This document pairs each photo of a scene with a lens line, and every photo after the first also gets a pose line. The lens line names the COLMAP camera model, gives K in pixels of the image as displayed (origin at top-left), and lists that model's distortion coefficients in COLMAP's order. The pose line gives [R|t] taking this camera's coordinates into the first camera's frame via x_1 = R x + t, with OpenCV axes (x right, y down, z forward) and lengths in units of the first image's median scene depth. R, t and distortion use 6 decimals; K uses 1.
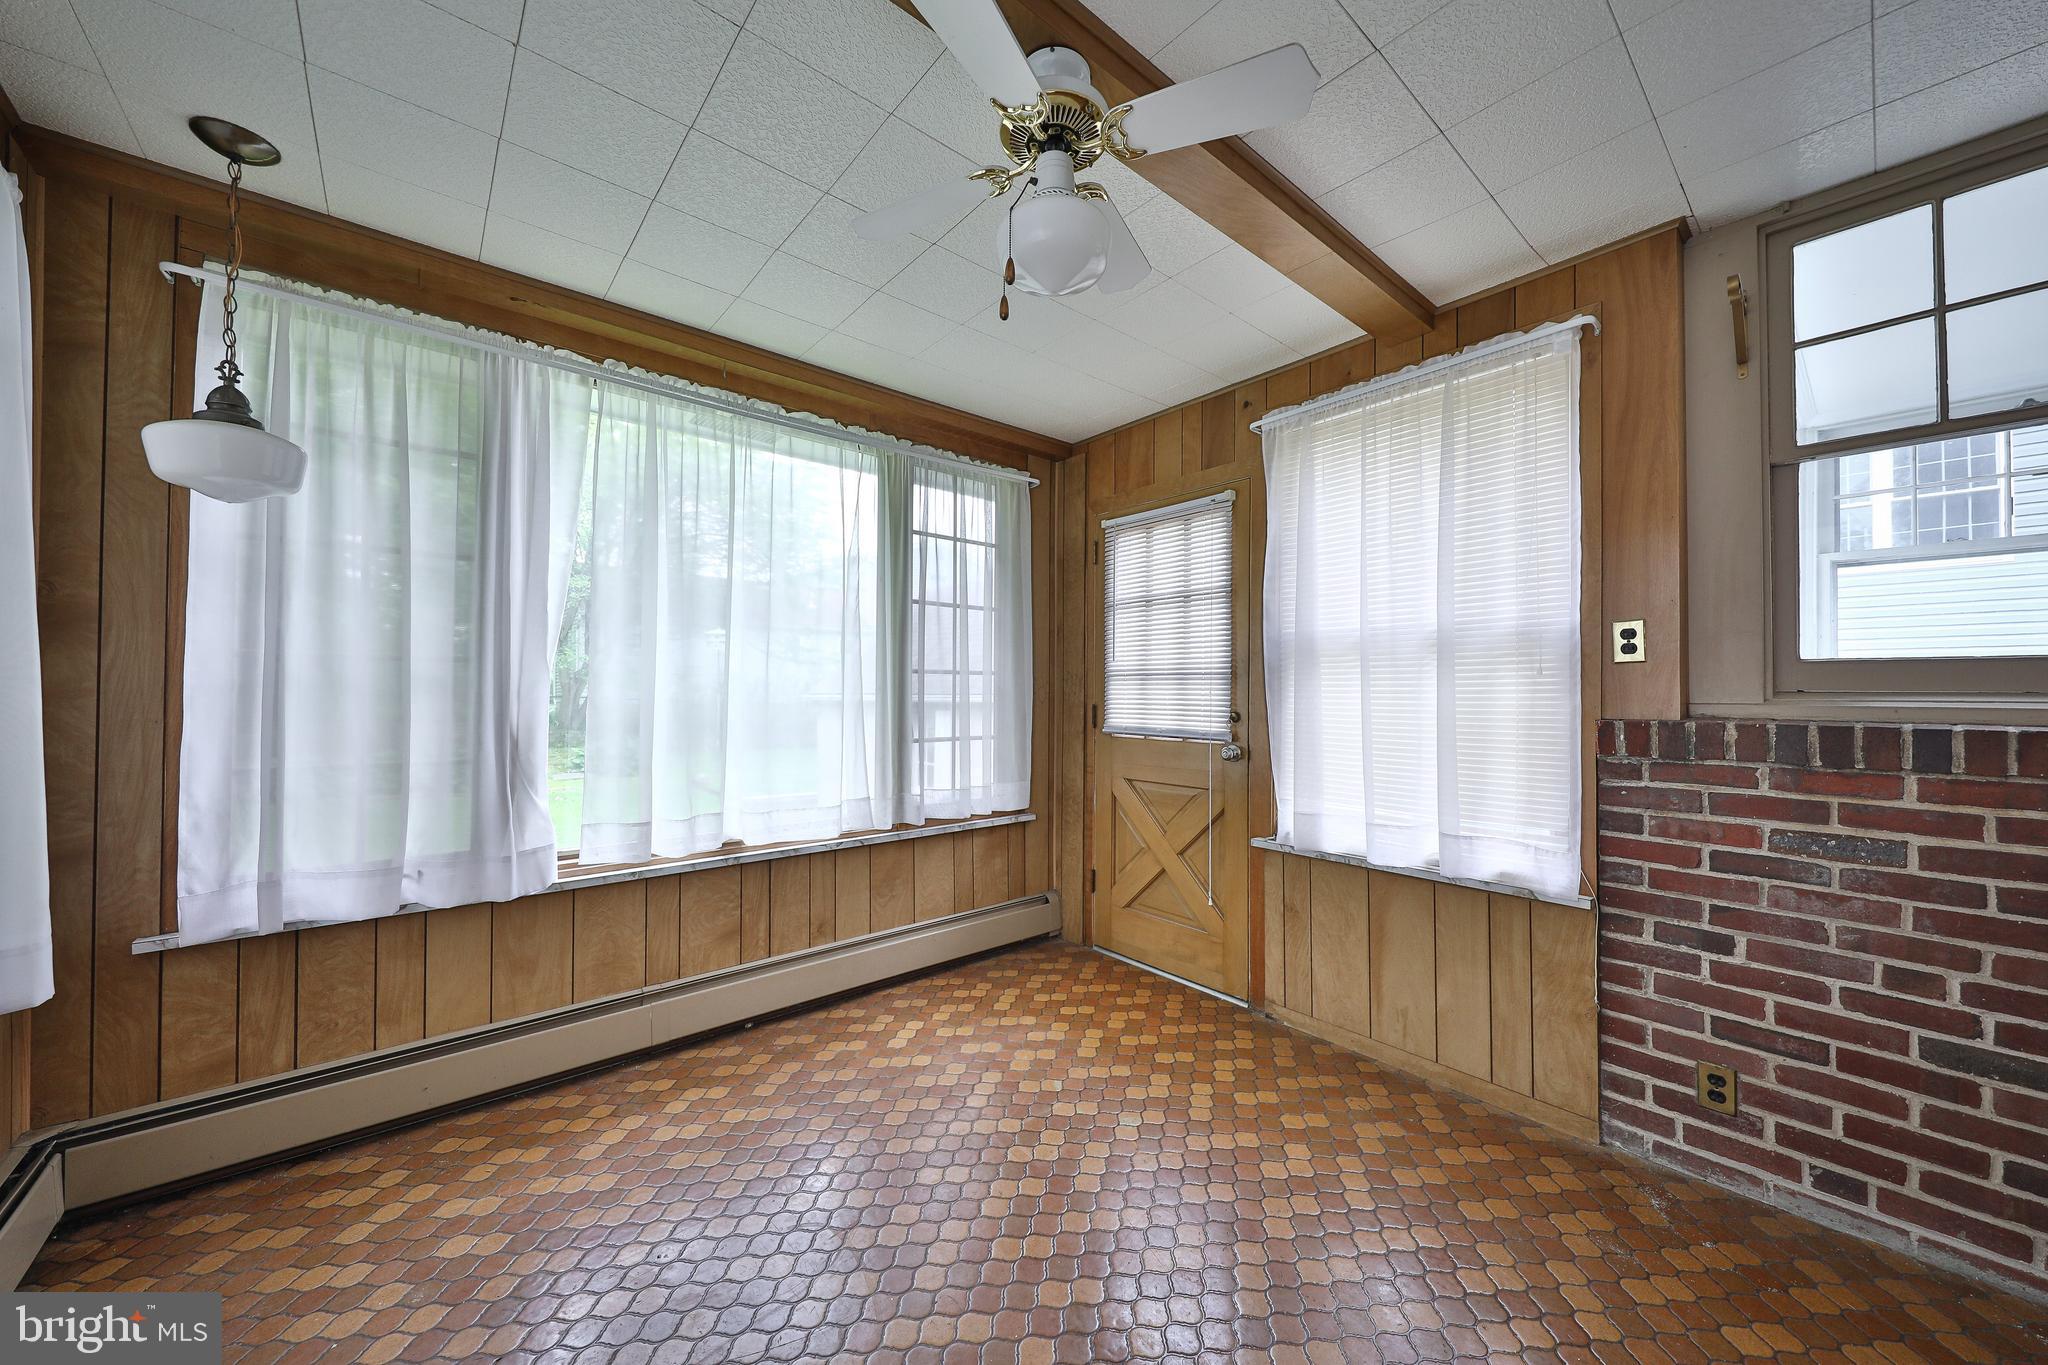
lens RADIAL K [[725.9, 0, 1026.8], [0, 725.9, 687.6], [0, 0, 1]] dist [-0.008875, -0.000206]
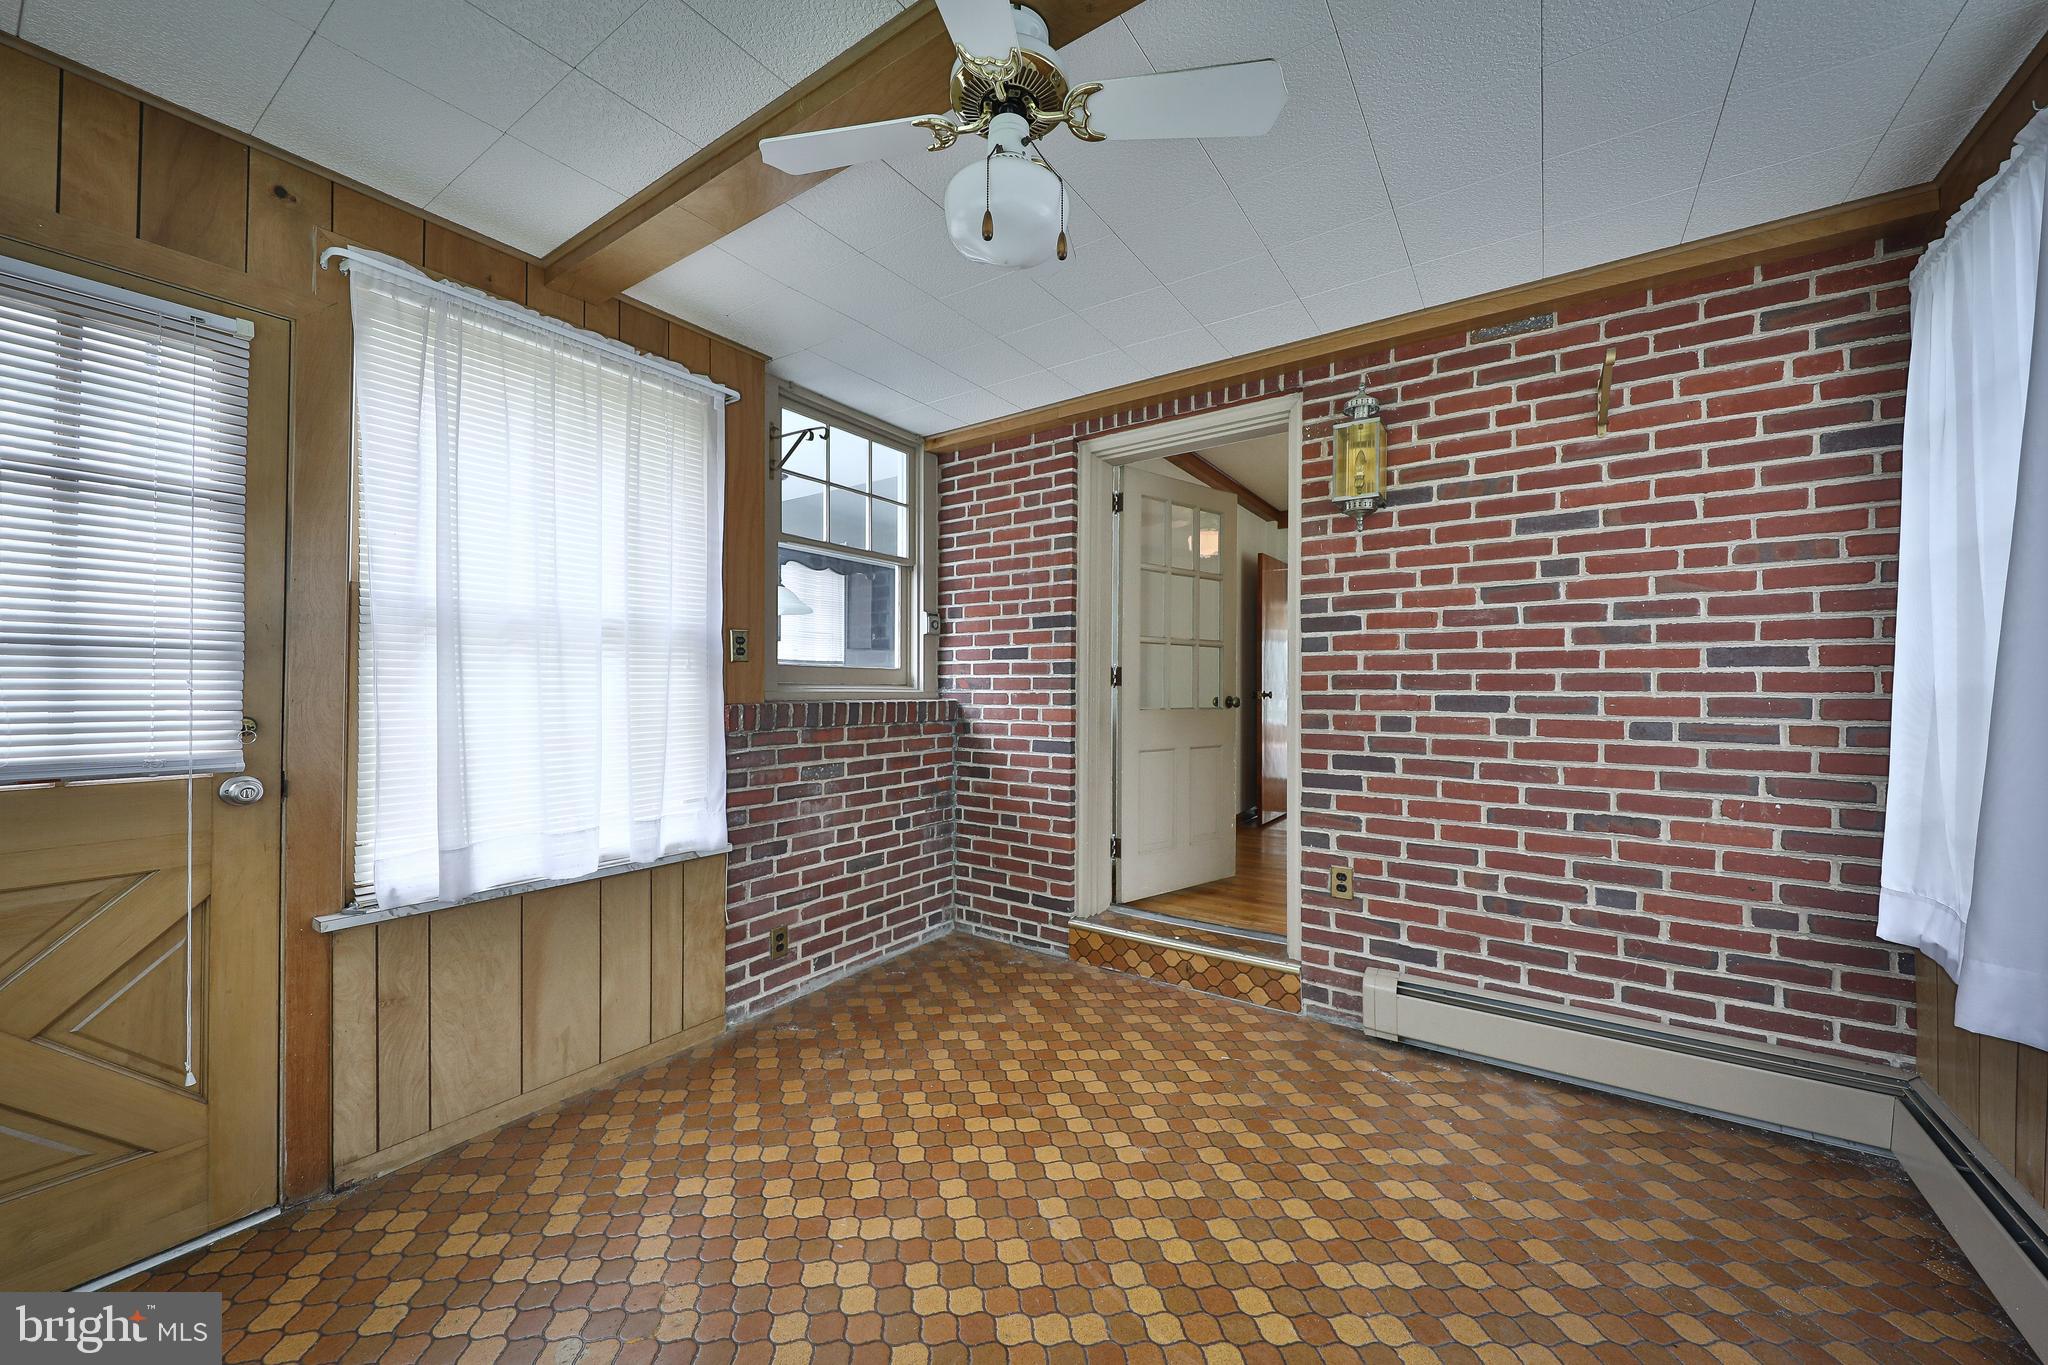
lens RADIAL K [[725.9, 0, 1032.5], [0, 725.9, 679.3], [0, 0, 1]] dist [-0.008875, -0.000206]
pose [[-0.262057, -0.002499, 0.965049, -0.639580], [-0.016943, 0.999854, -0.002012, -0.008094], [-0.964904, -0.016878, -0.262061, 0.855884]]
